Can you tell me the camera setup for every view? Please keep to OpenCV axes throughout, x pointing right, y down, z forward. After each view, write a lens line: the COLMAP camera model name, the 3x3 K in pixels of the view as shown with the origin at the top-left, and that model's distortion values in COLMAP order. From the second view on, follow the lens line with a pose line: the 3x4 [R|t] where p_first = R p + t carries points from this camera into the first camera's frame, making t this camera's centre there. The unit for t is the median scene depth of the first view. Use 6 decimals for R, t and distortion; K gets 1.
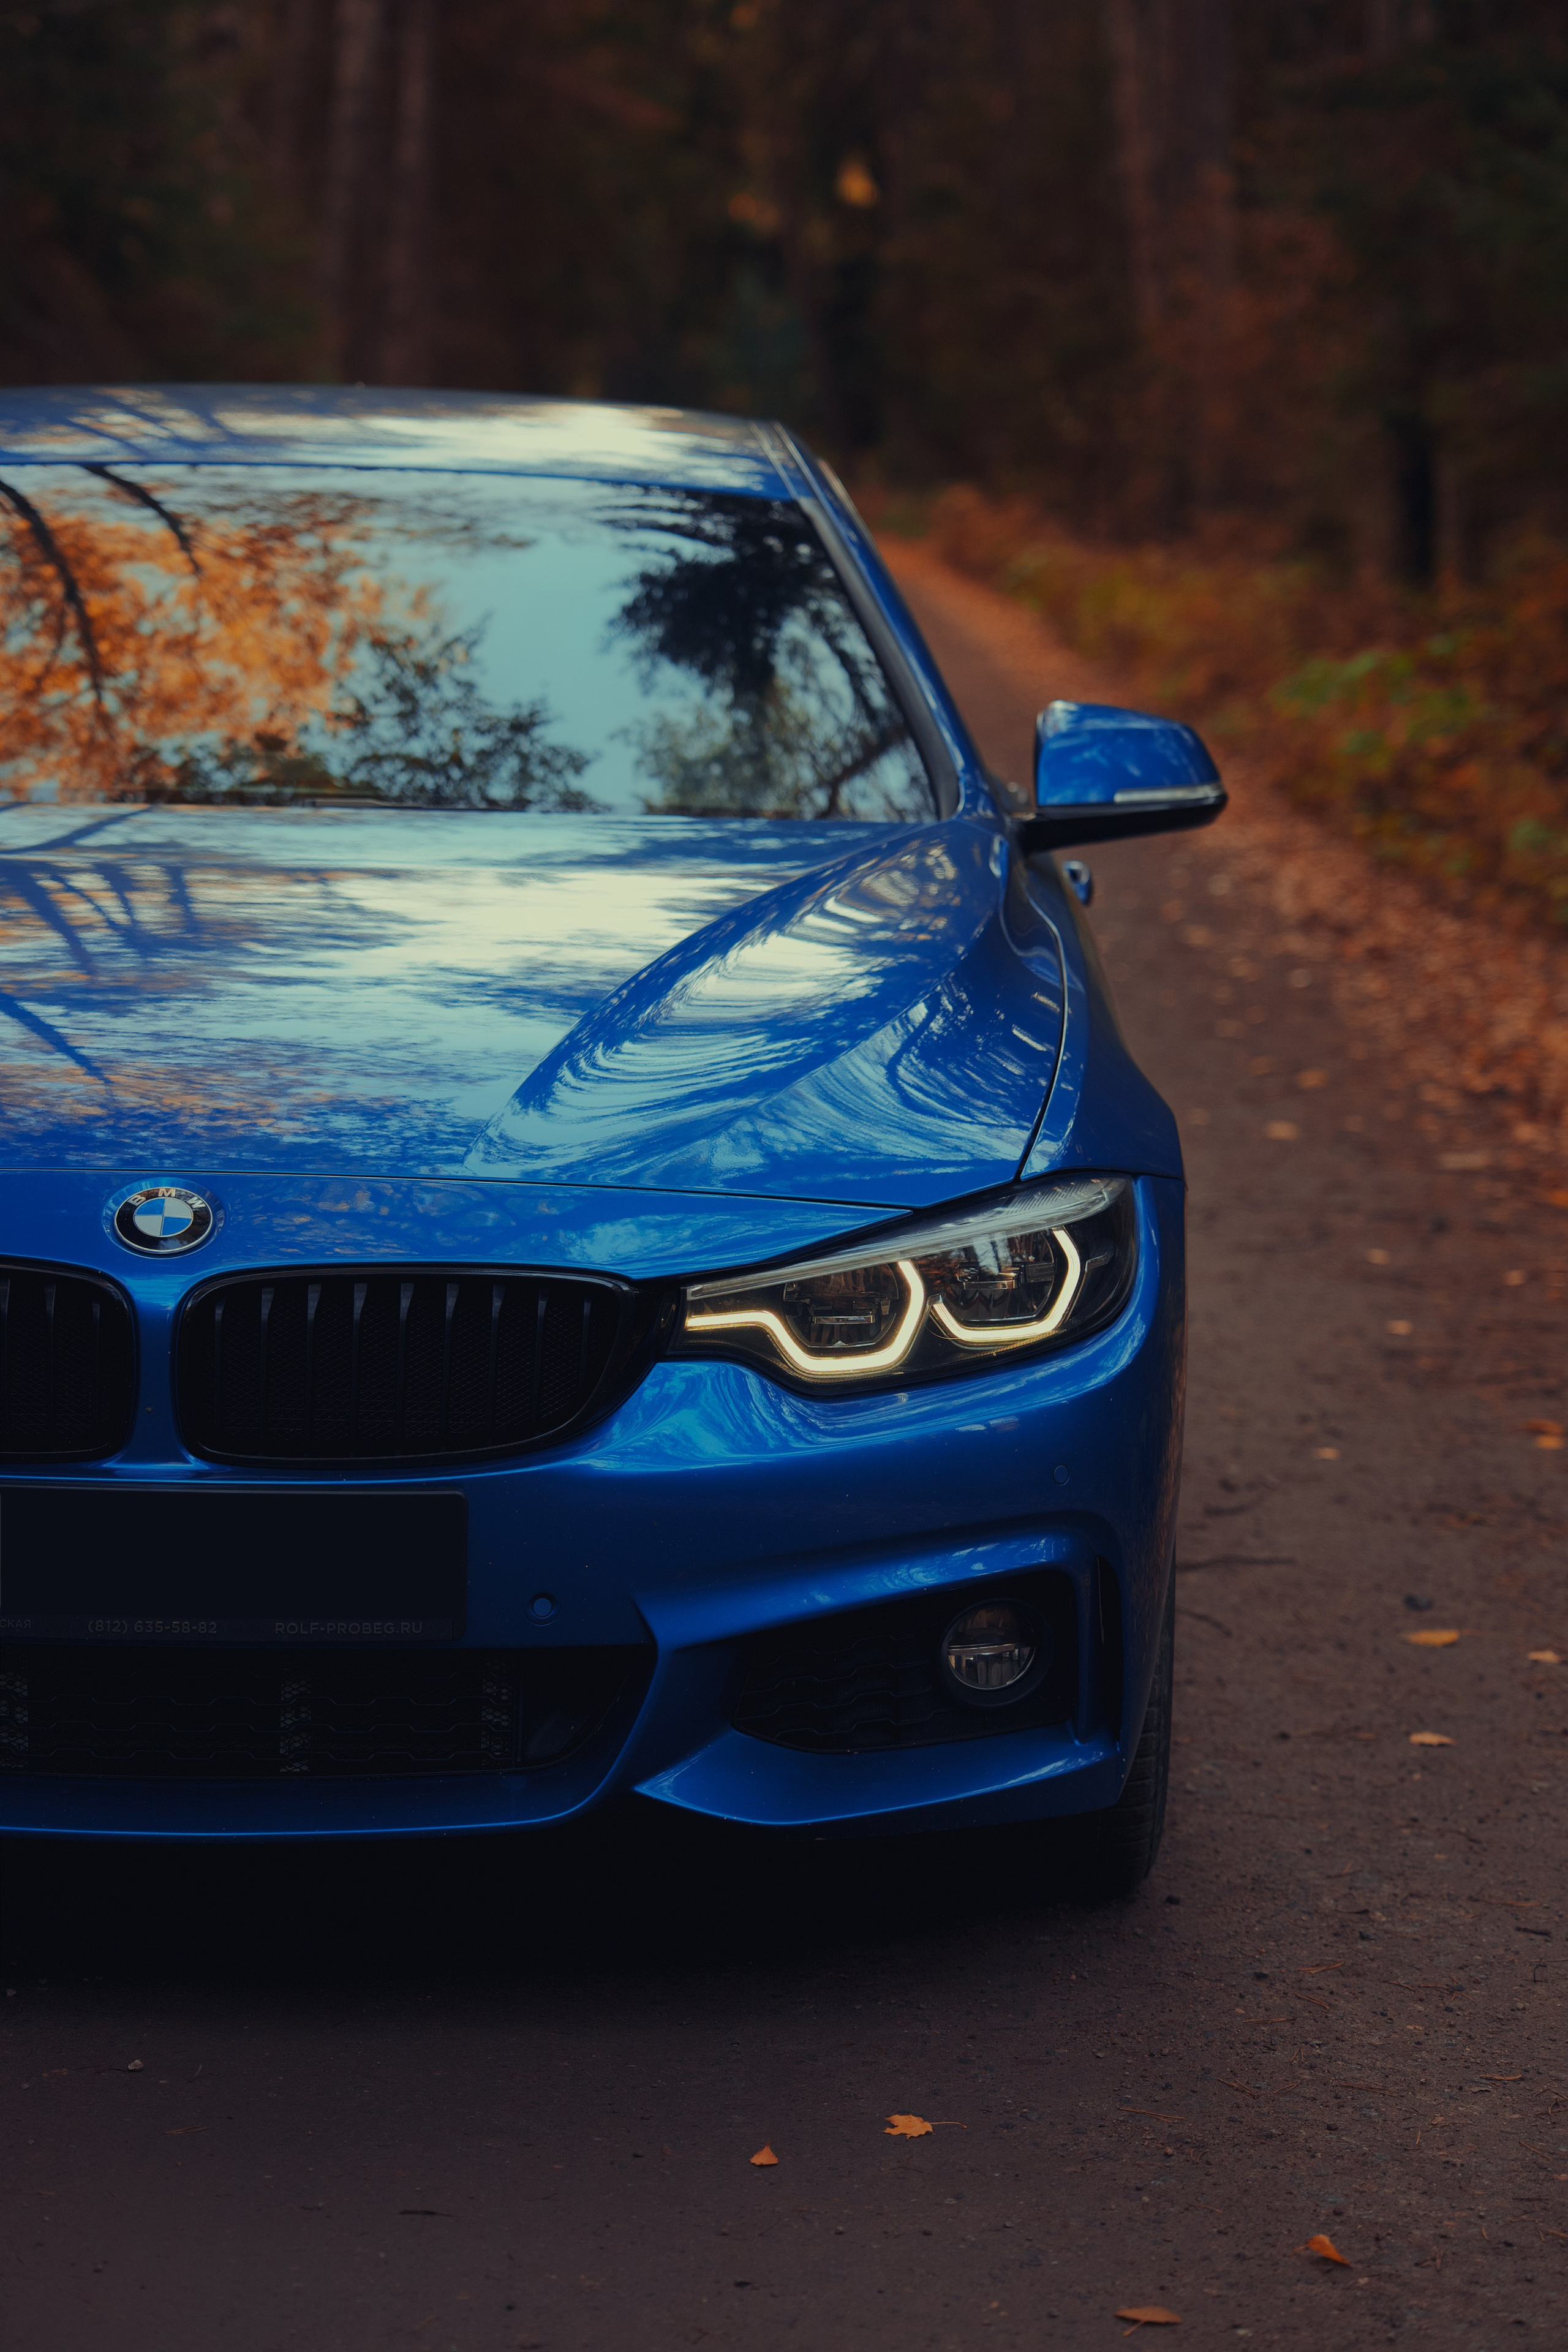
lens RADIAL K [[7138.4, 0, 784.0], [0, 7138.4, 1176.0], [0, 0, 1]] dist [0.287159, -0.151901]
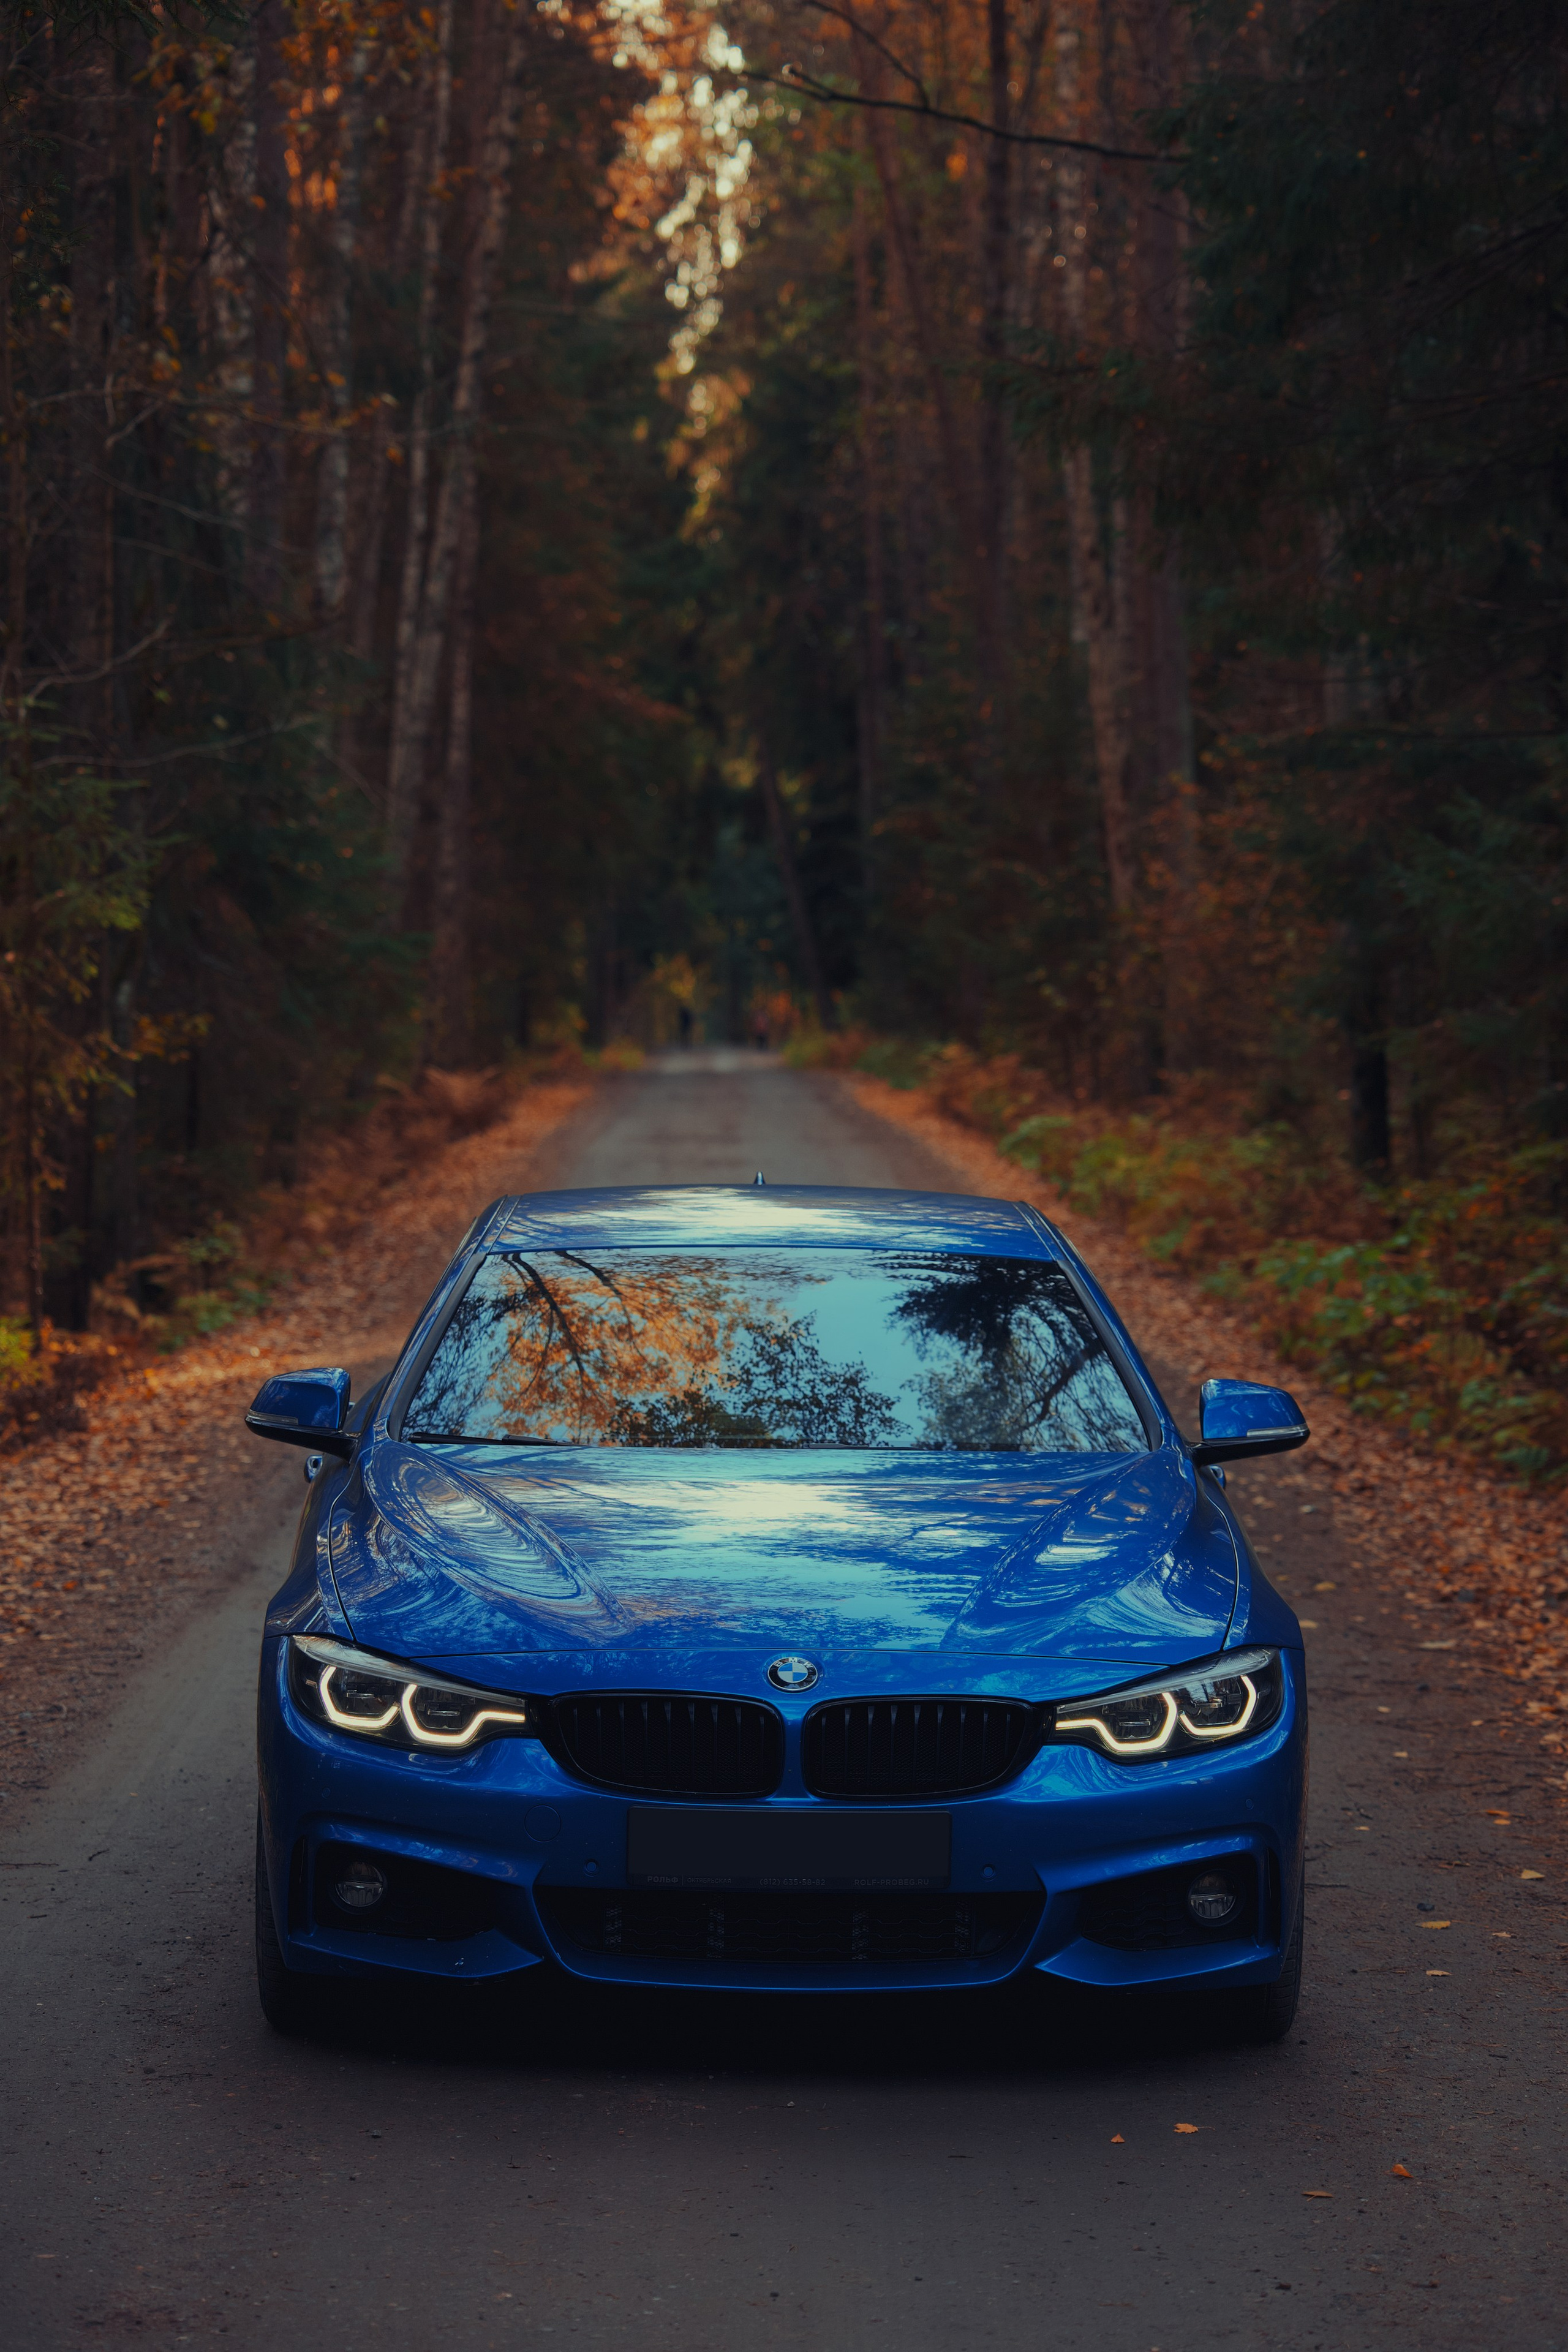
lens RADIAL K [[6450.1, 0, 784.0], [0, 6450.1, 1176.0], [0, 0, 1]] dist [0.199209, 0.163654]
pose [[0.999934, -0.011257, -0.002286, -0.076760], [0.011049, 0.997013, -0.076438, 0.004754], [0.003139, 0.076408, 0.997072, -0.716978]]
